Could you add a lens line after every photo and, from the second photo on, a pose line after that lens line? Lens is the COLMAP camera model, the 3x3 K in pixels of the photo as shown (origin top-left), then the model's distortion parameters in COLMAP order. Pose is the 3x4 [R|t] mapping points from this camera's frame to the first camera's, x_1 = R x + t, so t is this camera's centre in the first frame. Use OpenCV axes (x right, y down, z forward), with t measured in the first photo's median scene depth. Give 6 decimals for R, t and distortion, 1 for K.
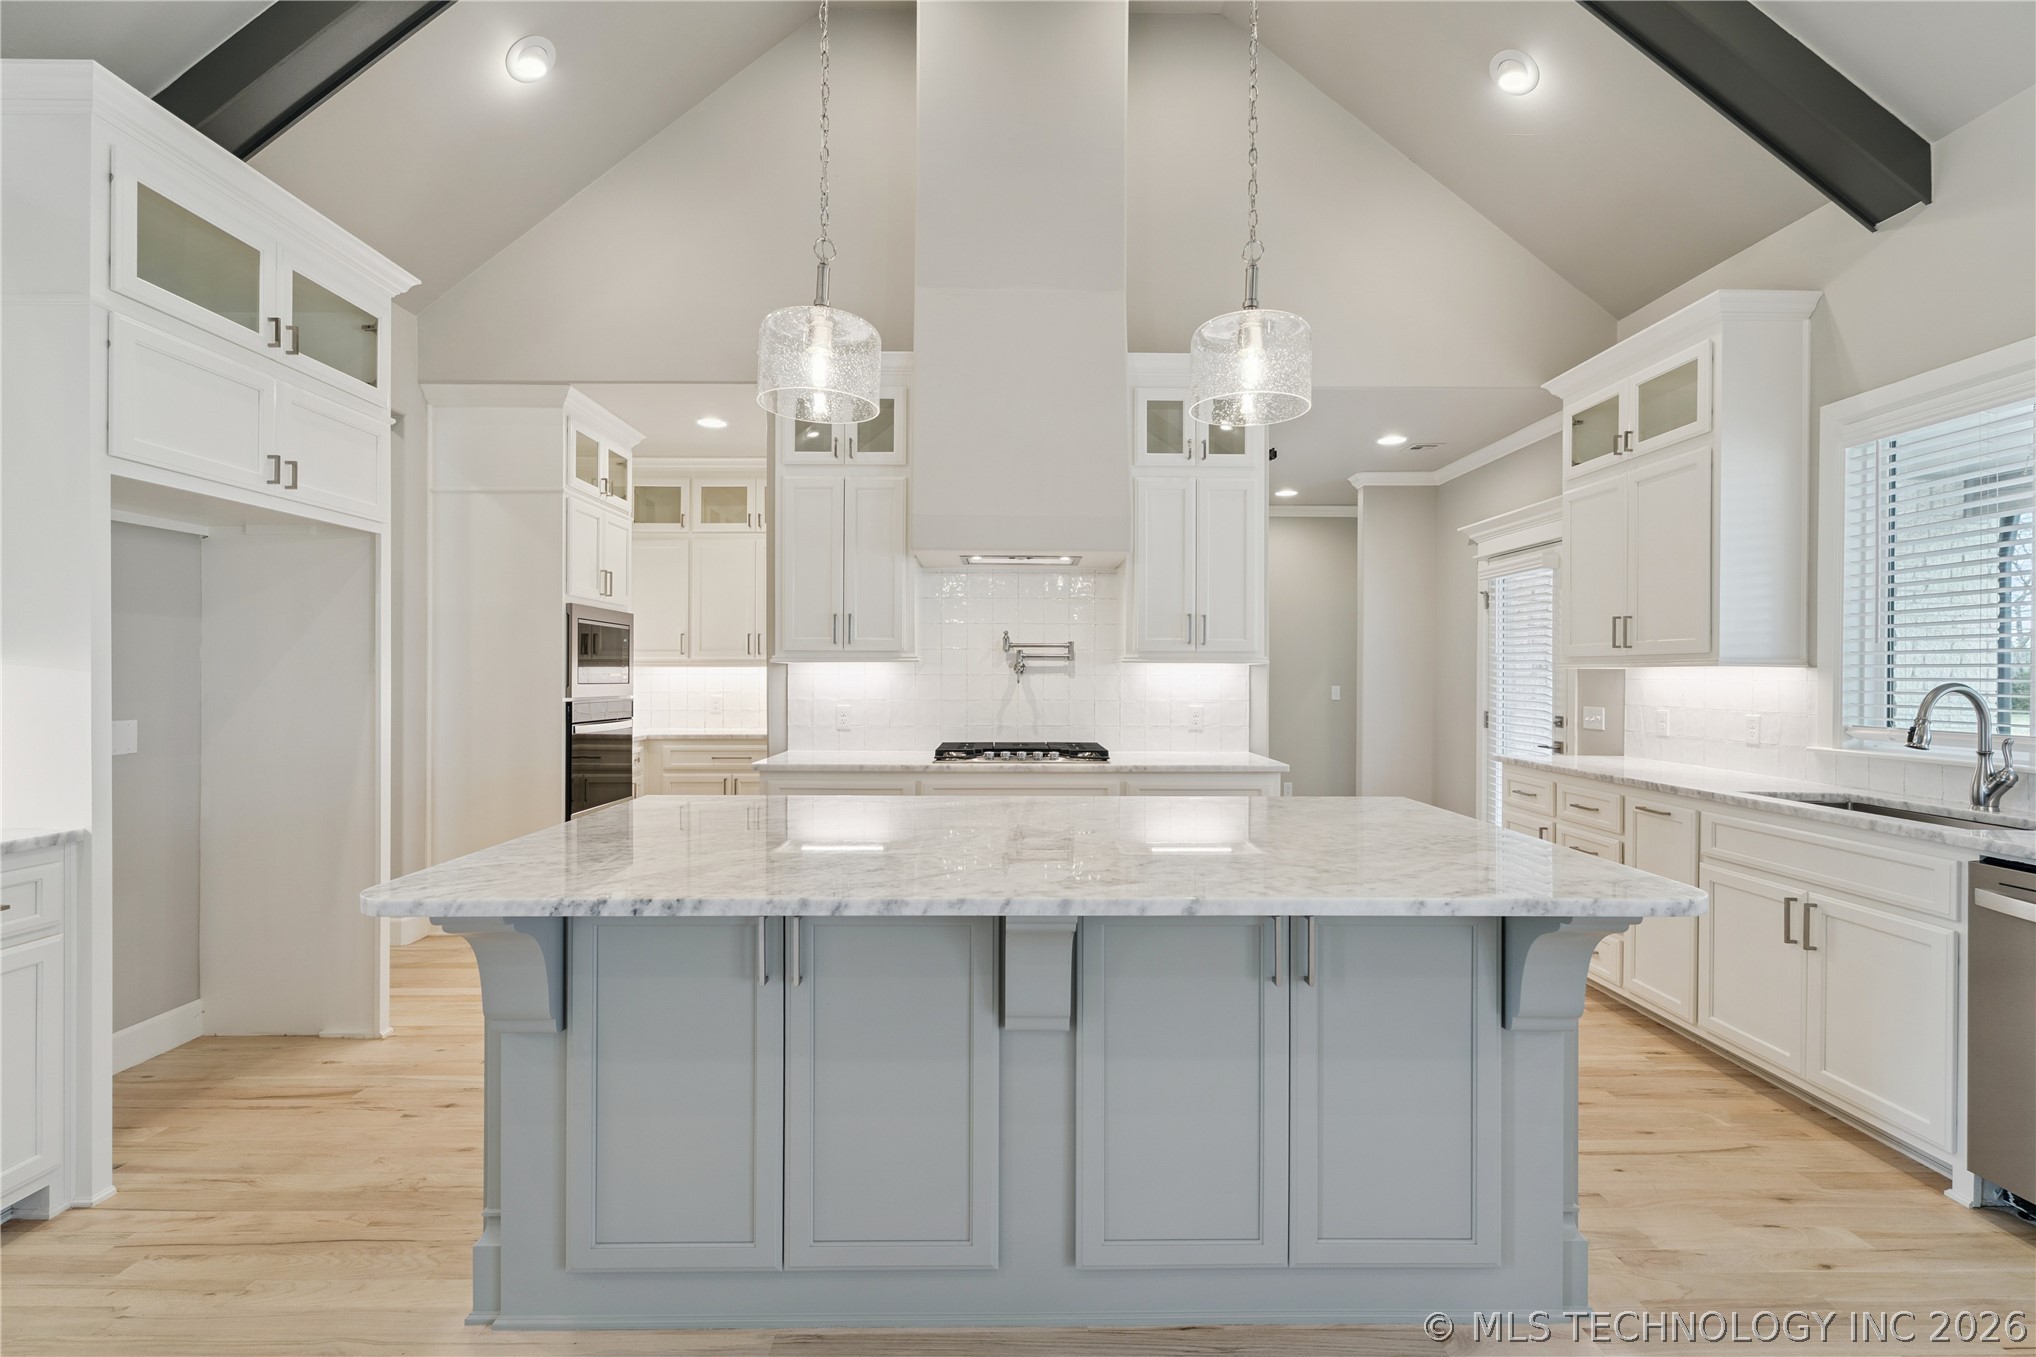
lens RADIAL K [[928.1, 0, 1013.6], [0, 928.1, 676.3], [0, 0, 1]] dist [0.005822, -0.000653]
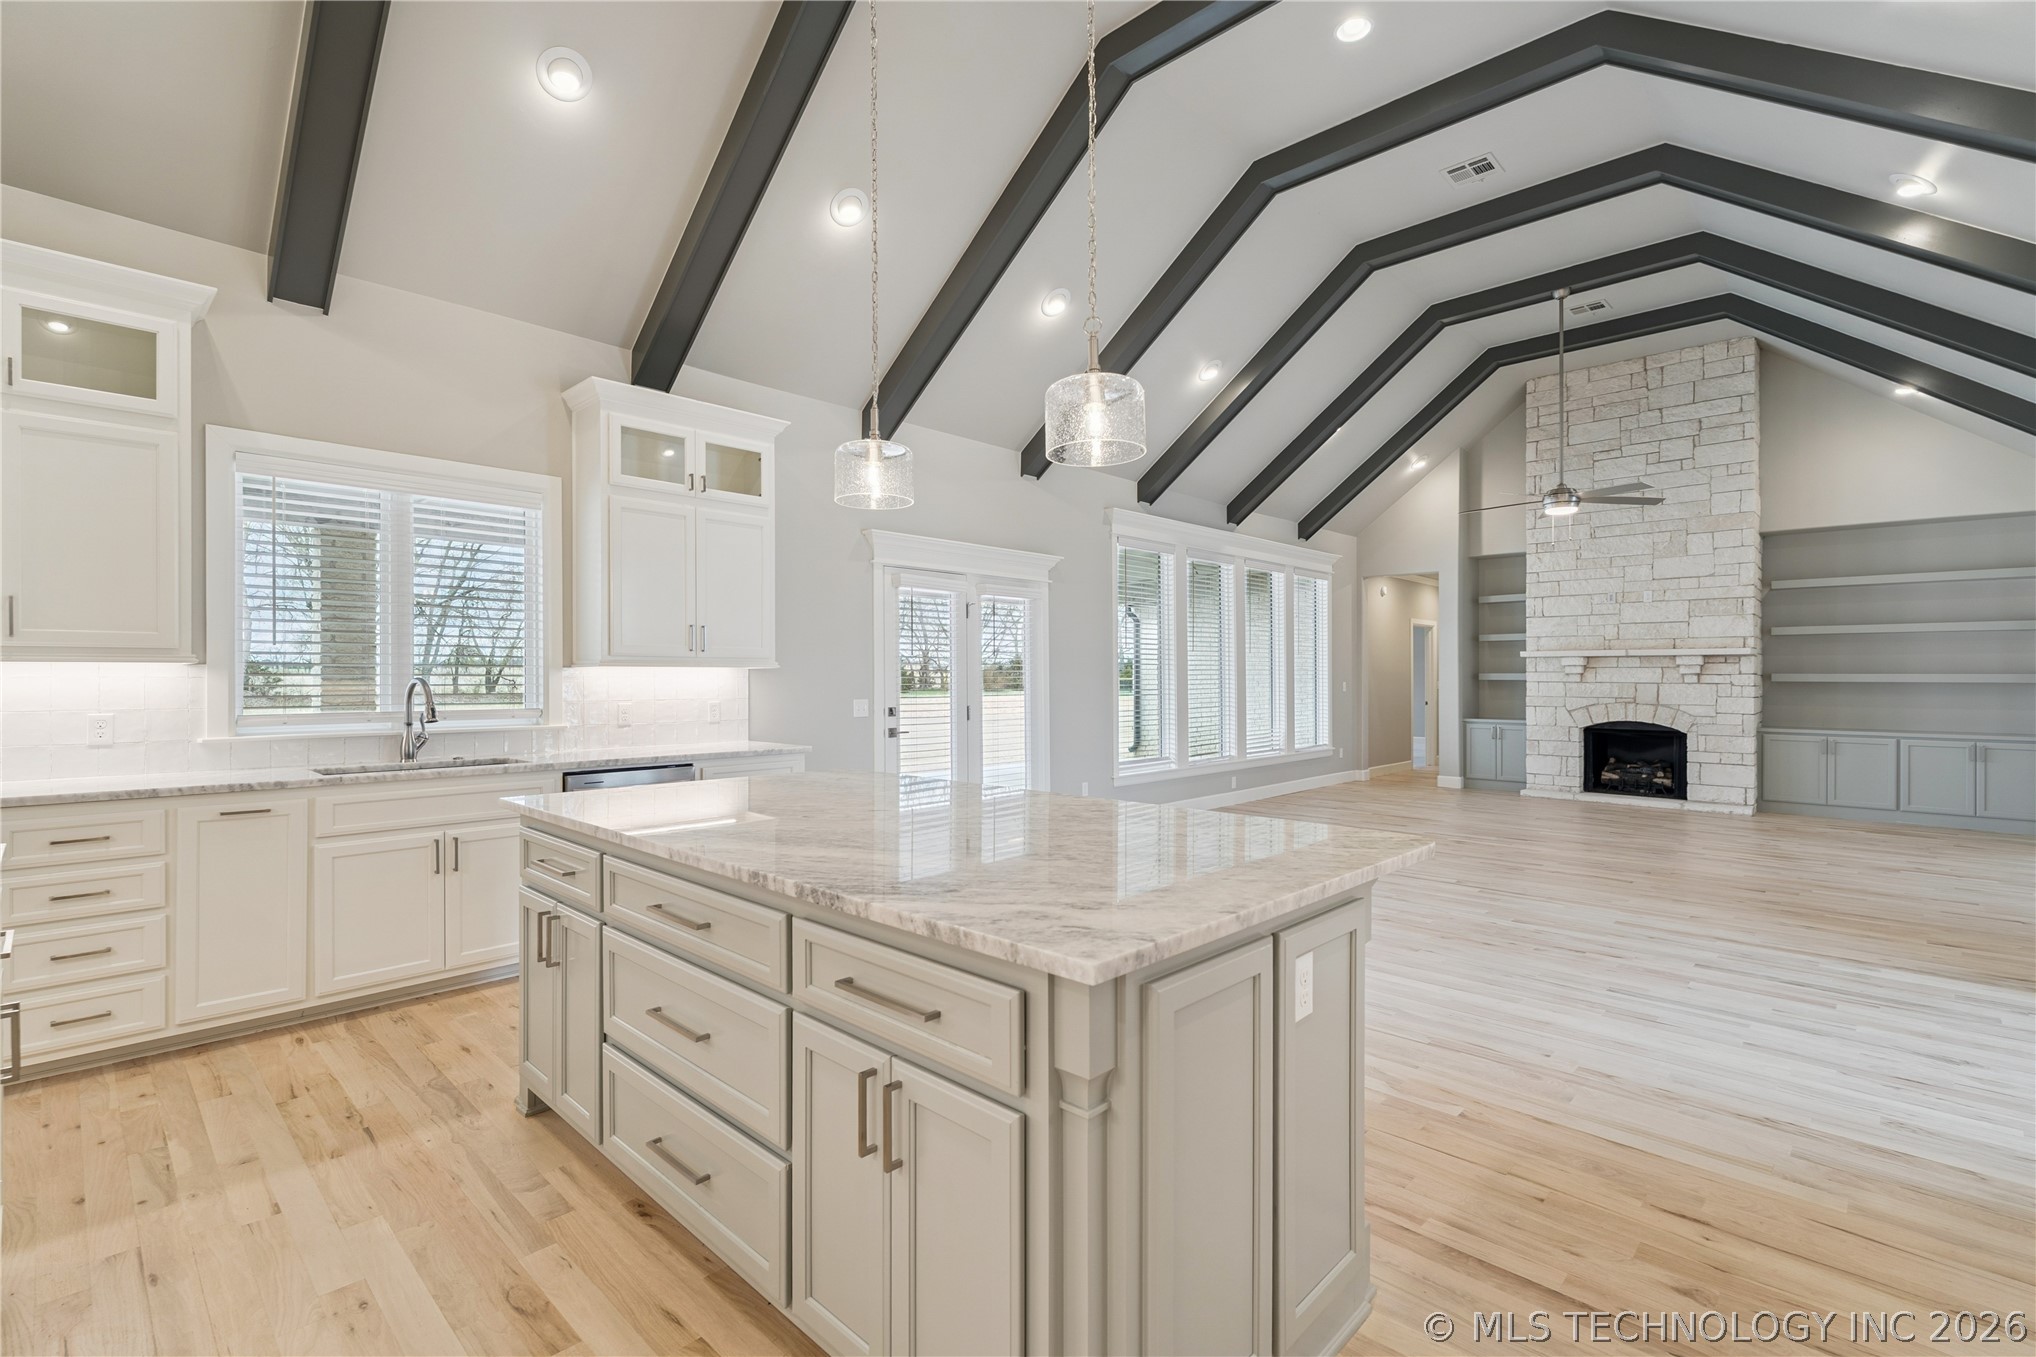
lens RADIAL K [[928.1, 0, 1003.5], [0, 928.1, 674.1], [0, 0, 1]] dist [0.005822, -0.000653]
pose [[-0.712408, -0.006168, 0.701738, -0.447720], [-0.000979, 0.999969, 0.007796, -0.007315], [-0.701765, 0.004867, -0.712392, 0.909017]]
